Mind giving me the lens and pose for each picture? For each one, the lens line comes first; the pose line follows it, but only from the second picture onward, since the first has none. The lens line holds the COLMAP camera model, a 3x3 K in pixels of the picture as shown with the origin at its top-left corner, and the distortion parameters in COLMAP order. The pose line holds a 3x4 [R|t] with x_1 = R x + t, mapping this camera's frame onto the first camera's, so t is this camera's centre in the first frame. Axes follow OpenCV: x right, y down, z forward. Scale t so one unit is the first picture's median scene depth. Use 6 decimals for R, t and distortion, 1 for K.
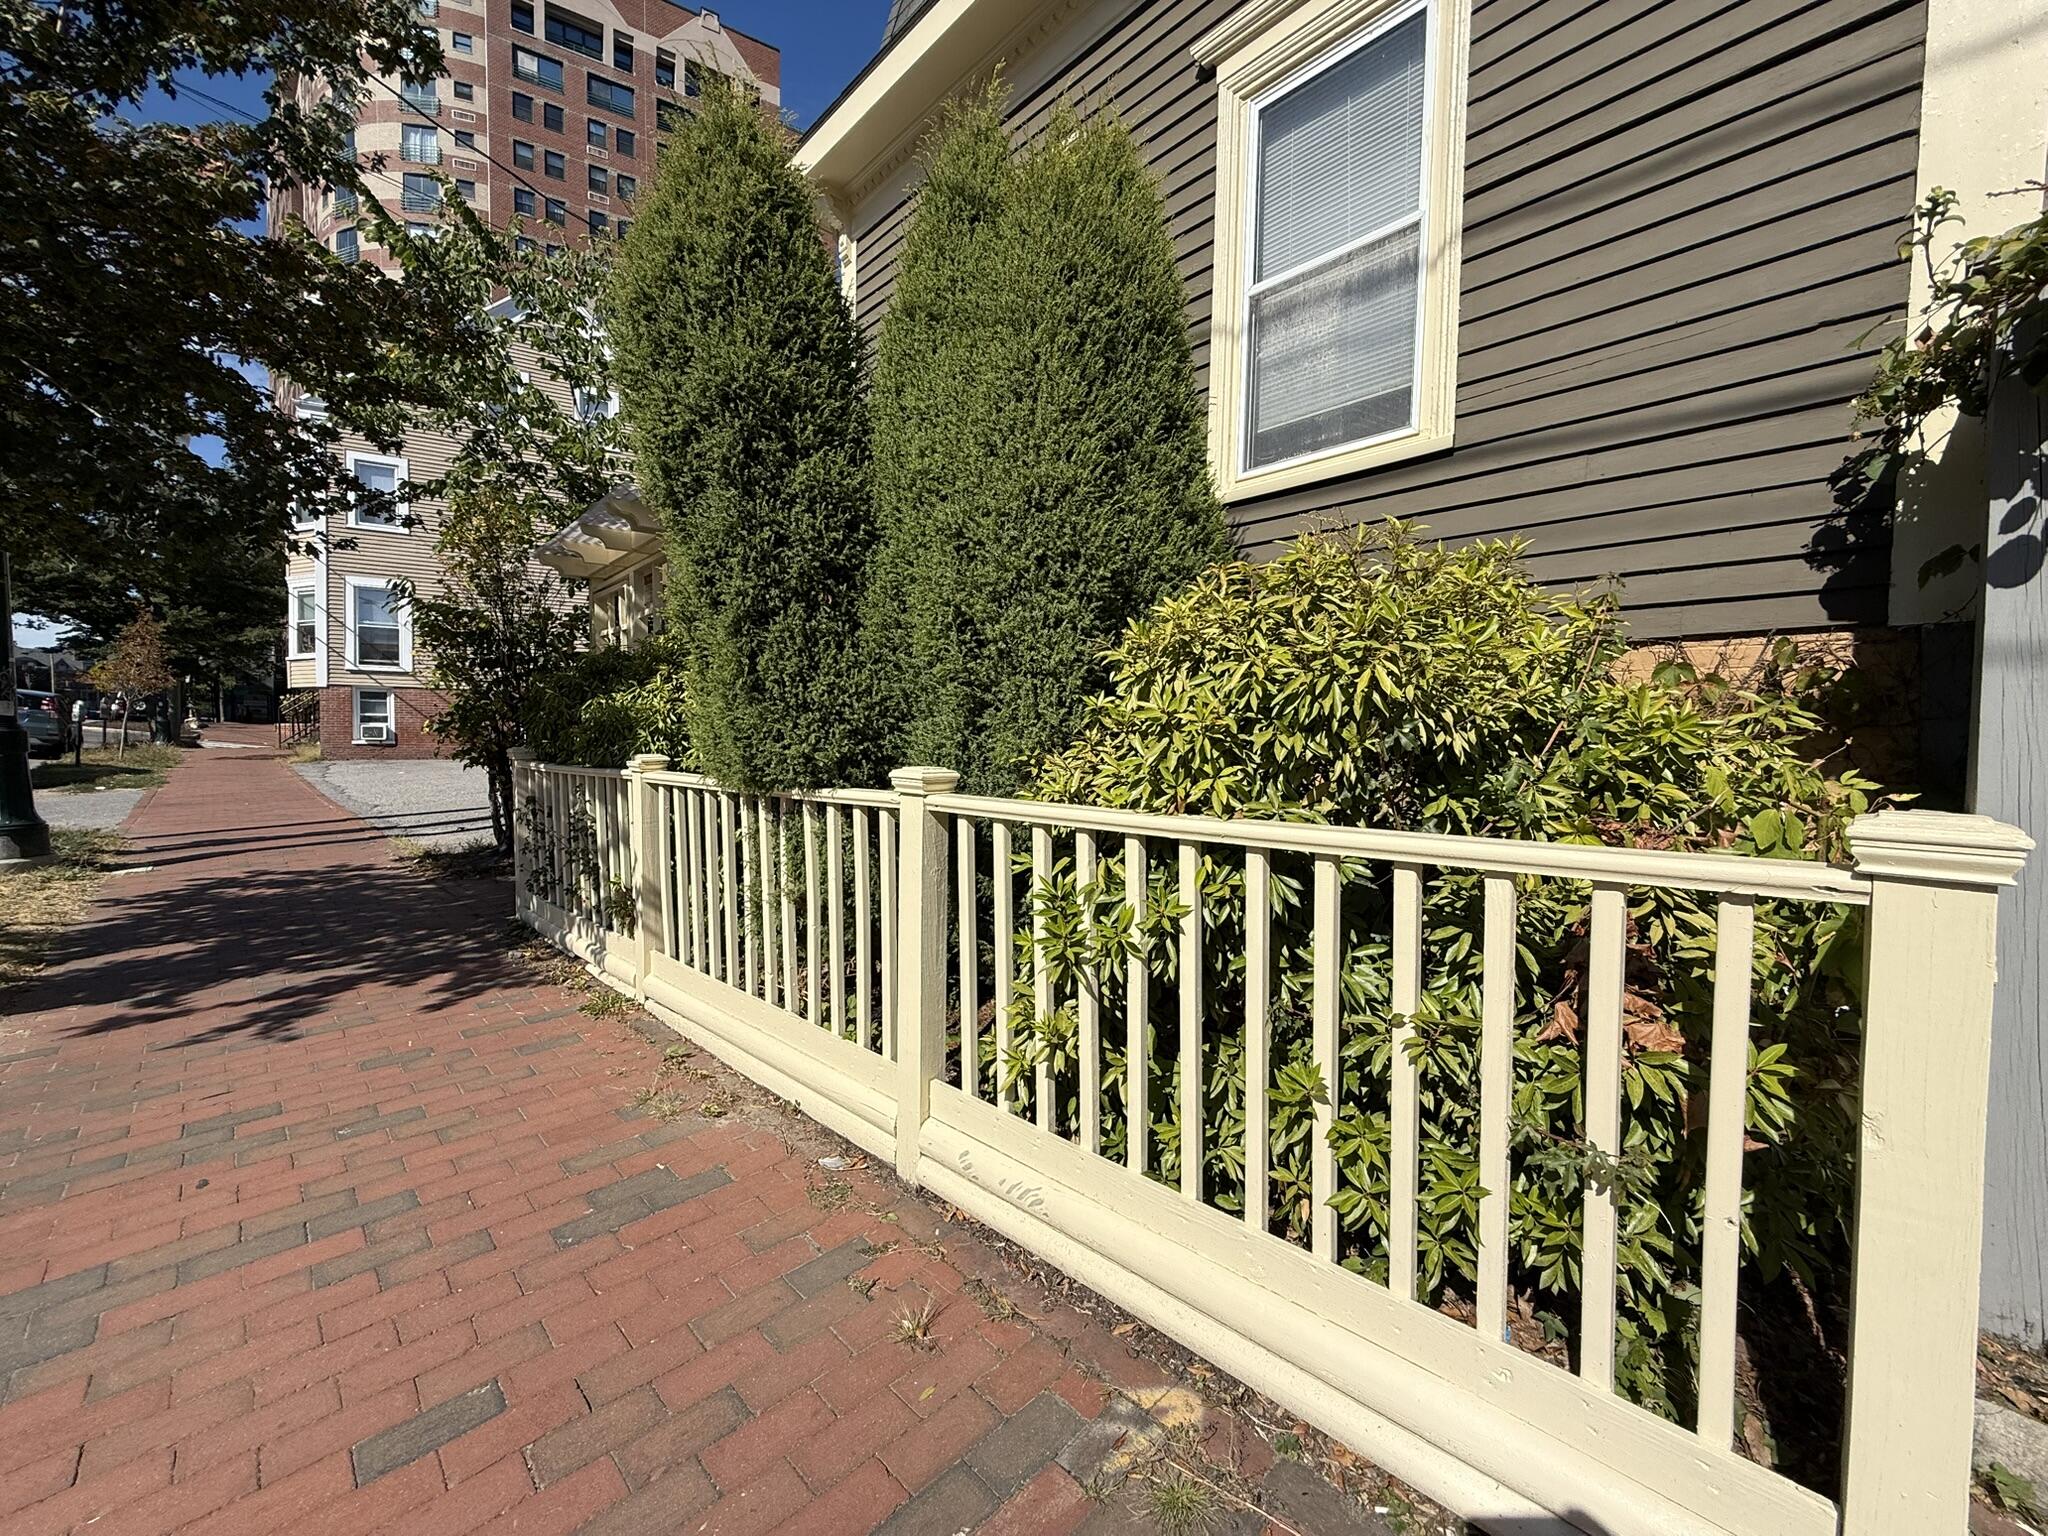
lens RADIAL K [[804.2, 0, 1024.0], [0, 804.2, 768.0], [0, 0, 1]] dist [0.000242, -0.000070]
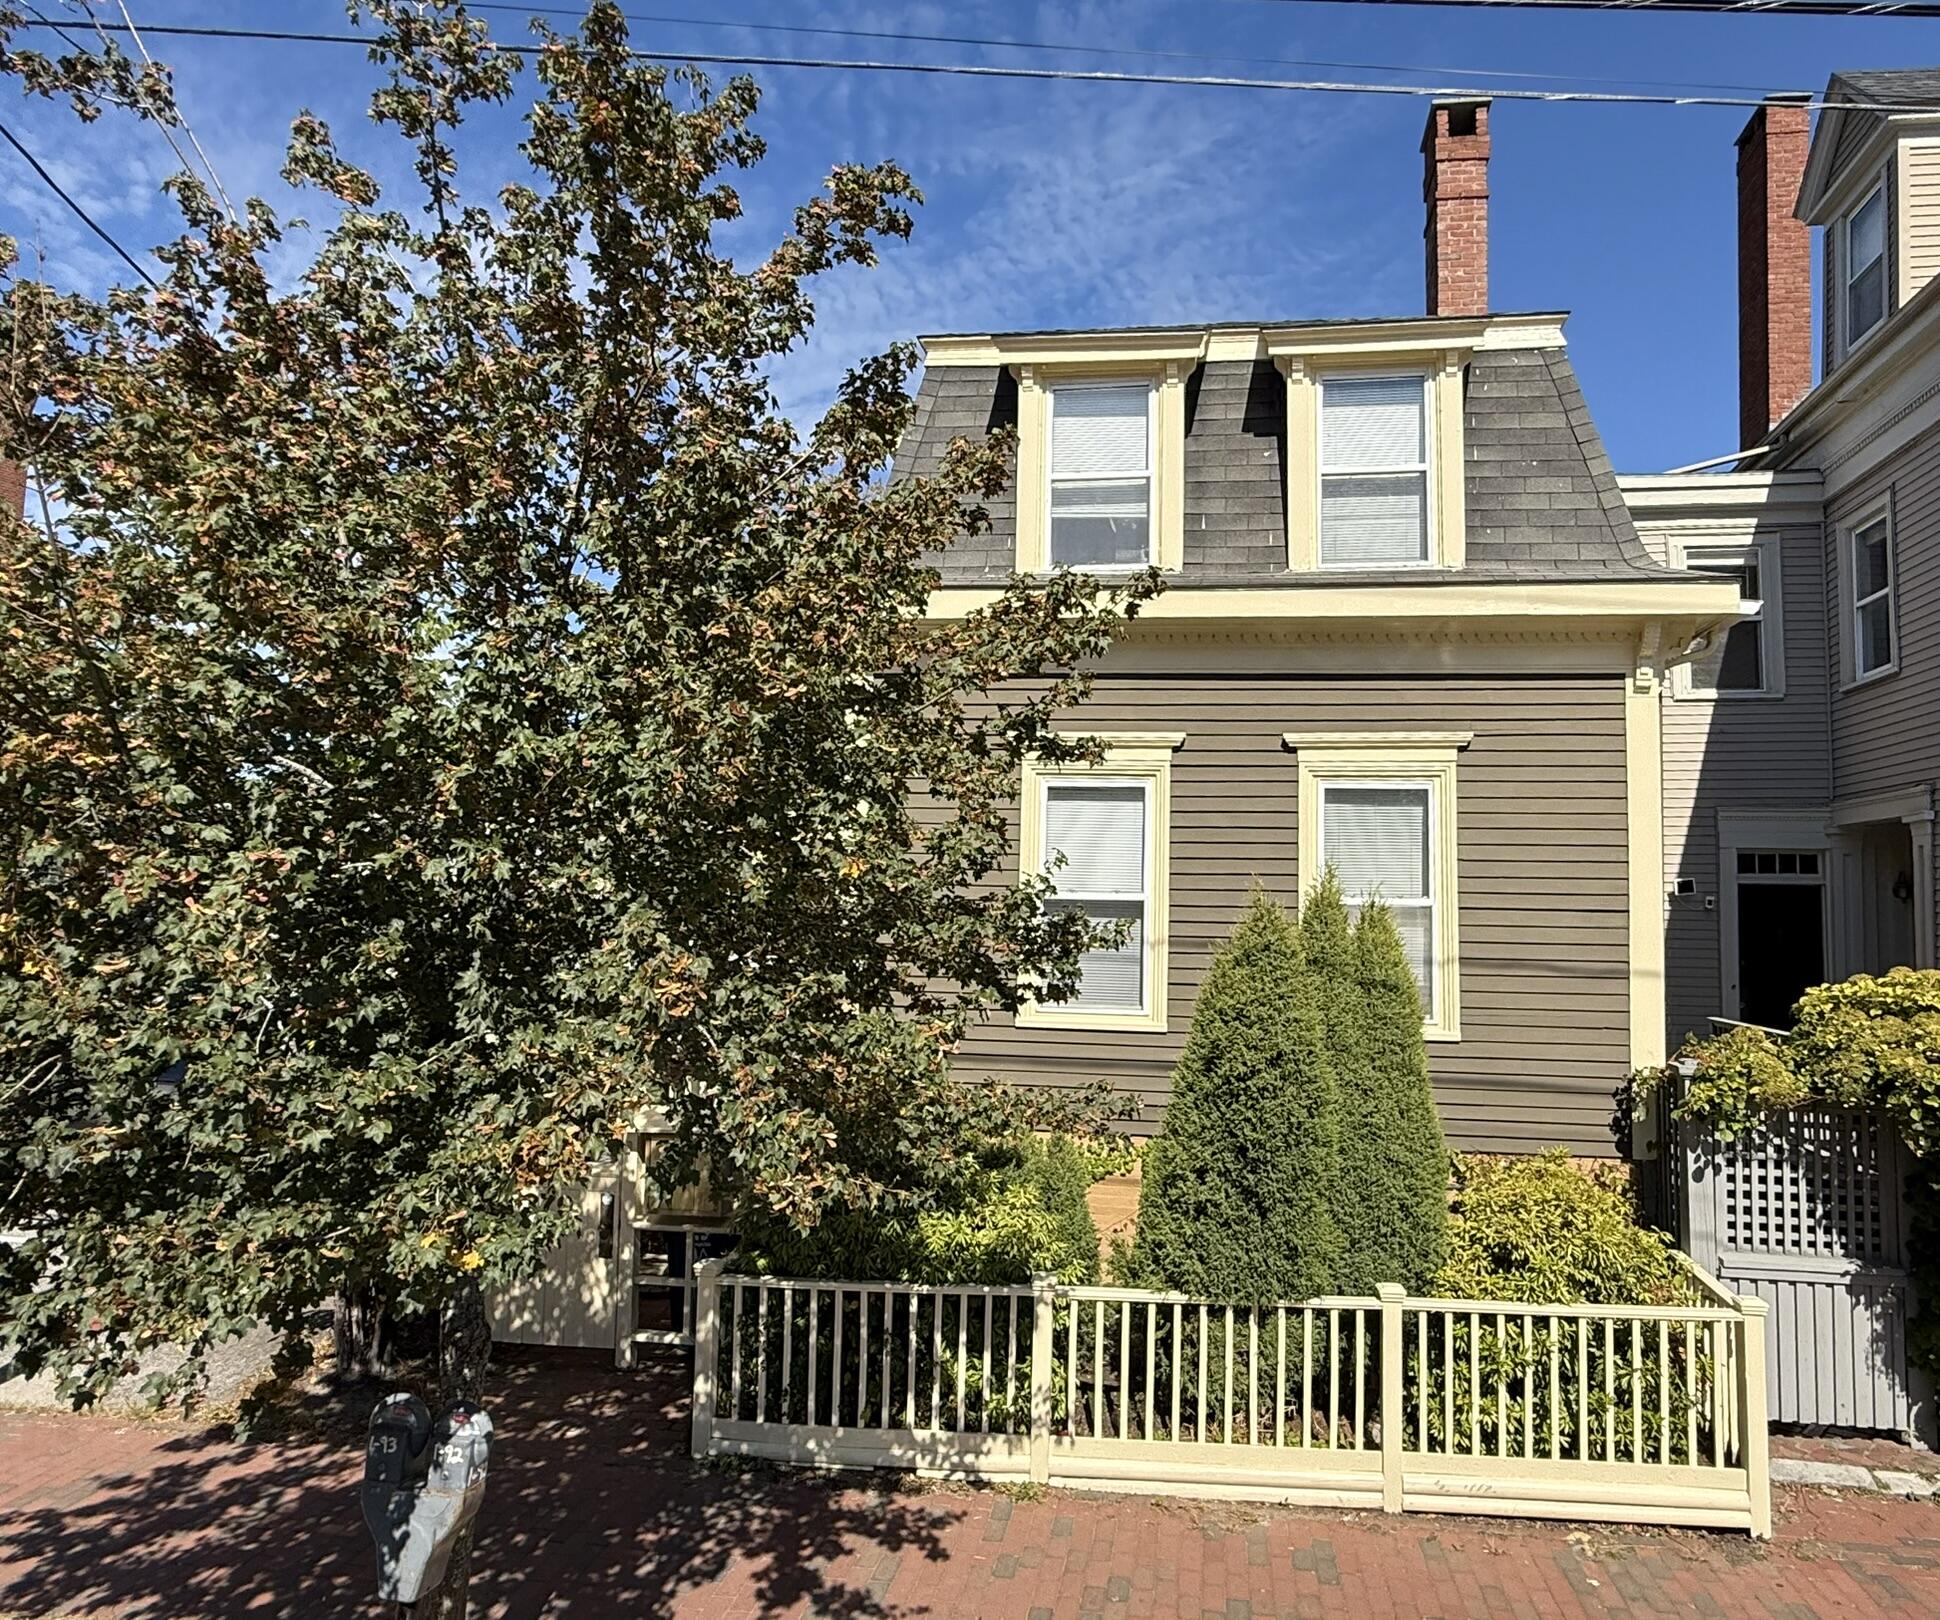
lens RADIAL K [[1271.6, 0, 1069.6], [0, 1271.6, 807.9], [0, 0, 1]] dist [-0.002729, 0.002809]
pose [[0.774899, 0.063563, 0.628881, -3.242748], [0.015588, 0.992707, -0.119543, -0.940508], [-0.631892, 0.102437, 0.768257, -1.176545]]
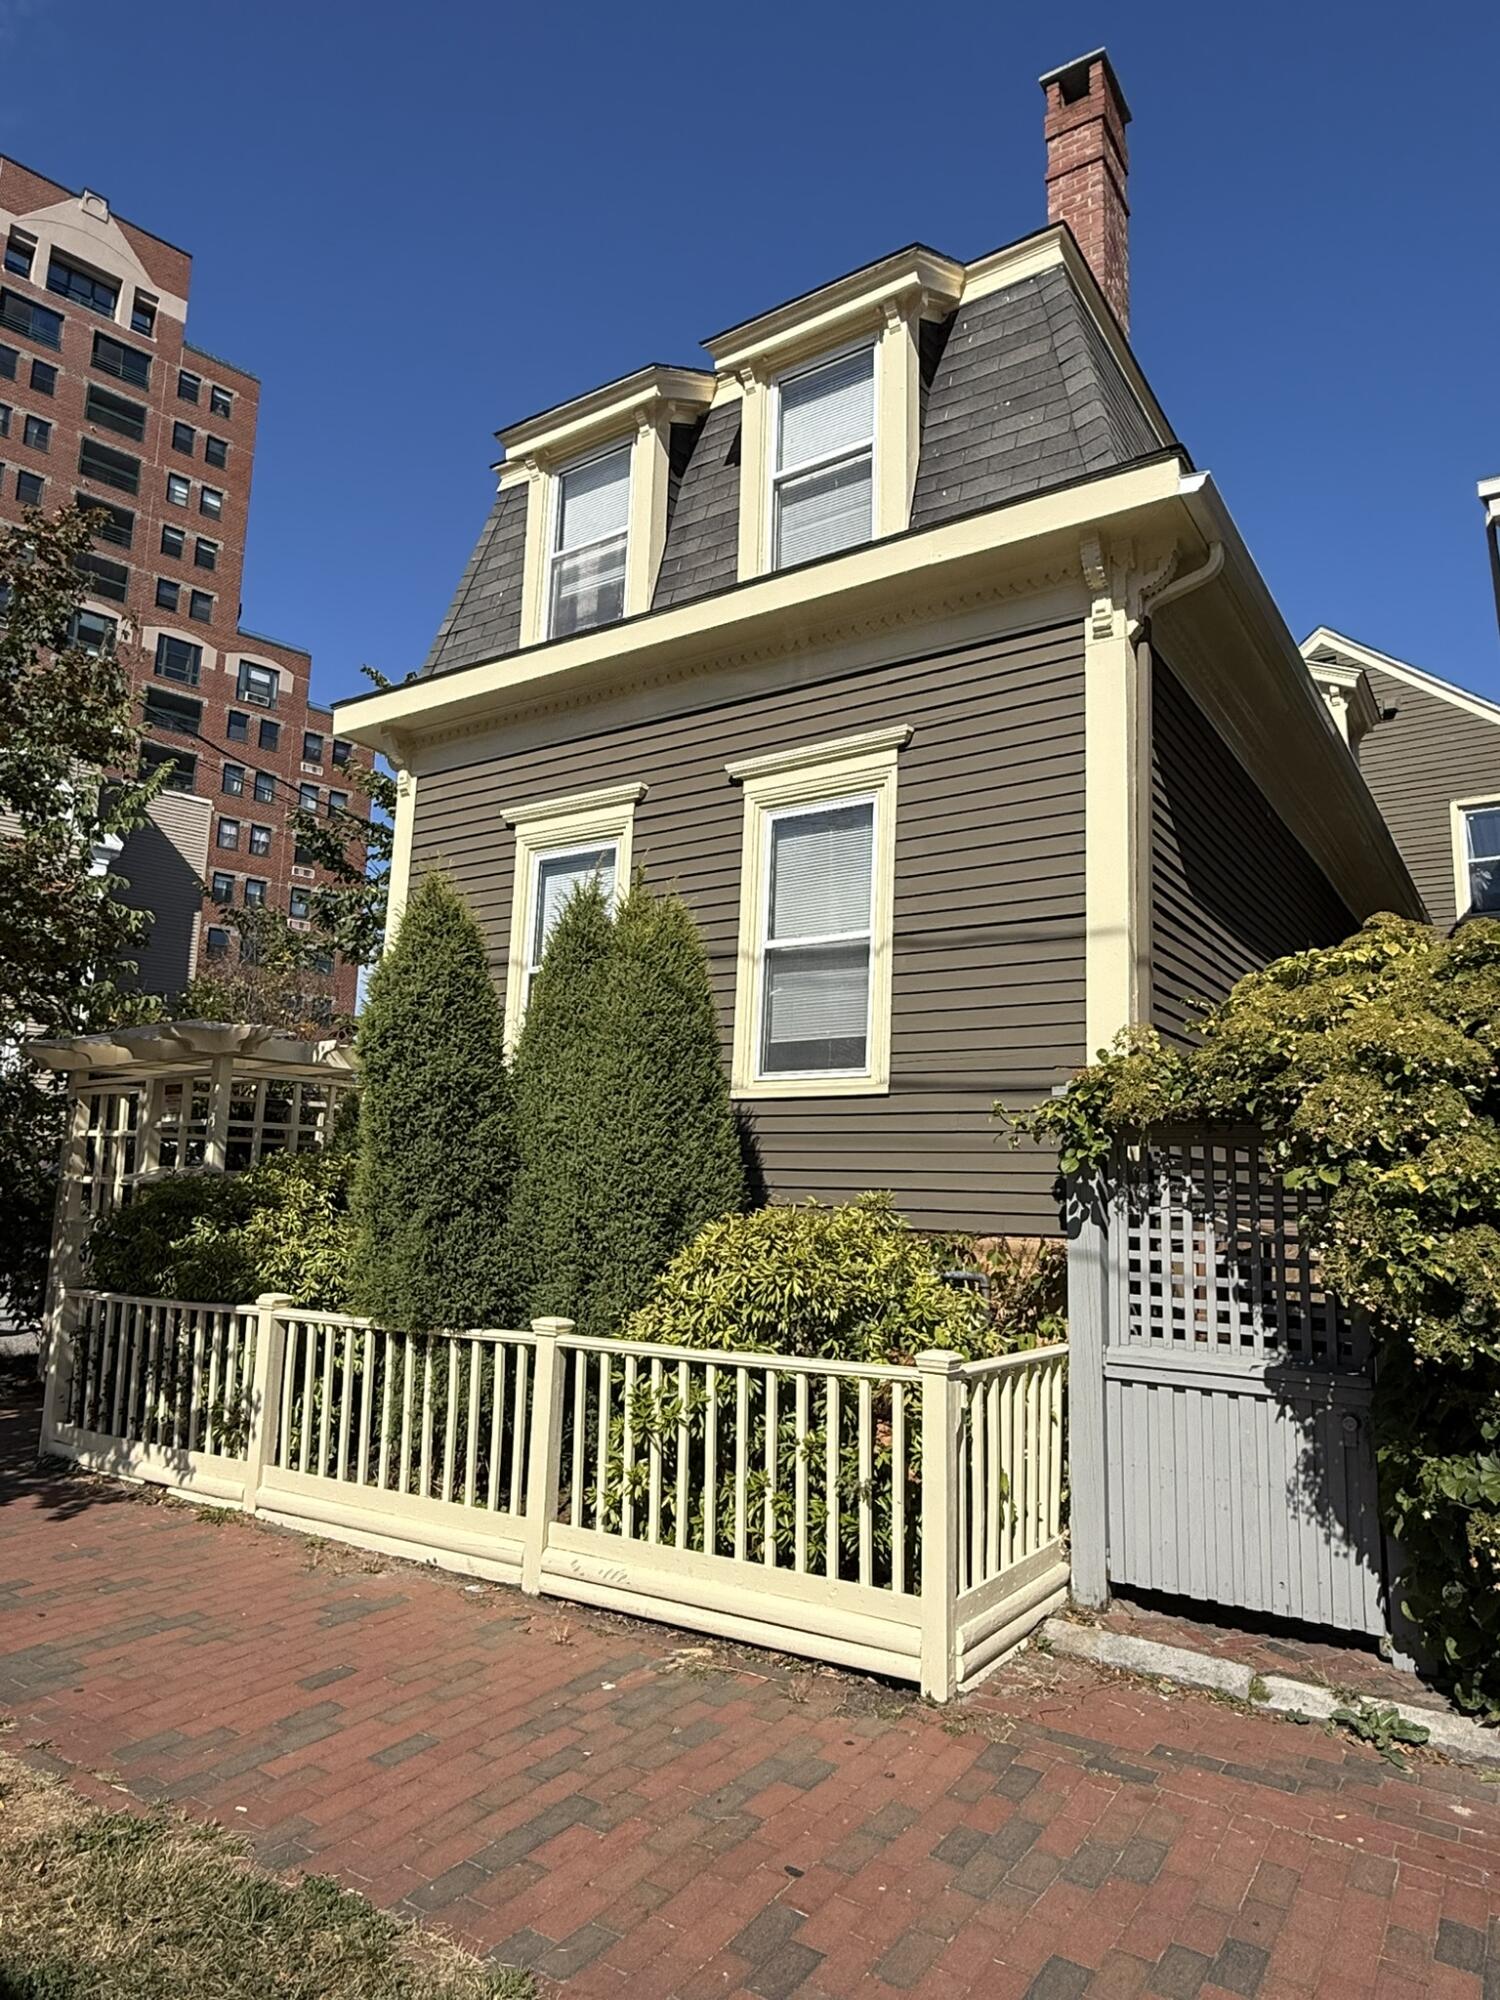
lens RADIAL K [[1234.9, 0, 750.0], [0, 1234.9, 1000.0], [0, 0, 1]] dist [0.005897, -0.003327]
pose [[0.975105, 0.055783, 0.214614, -0.363860], [-0.011633, 0.979377, -0.201705, -0.154834], [-0.221439, 0.194187, 0.955644, -1.890120]]
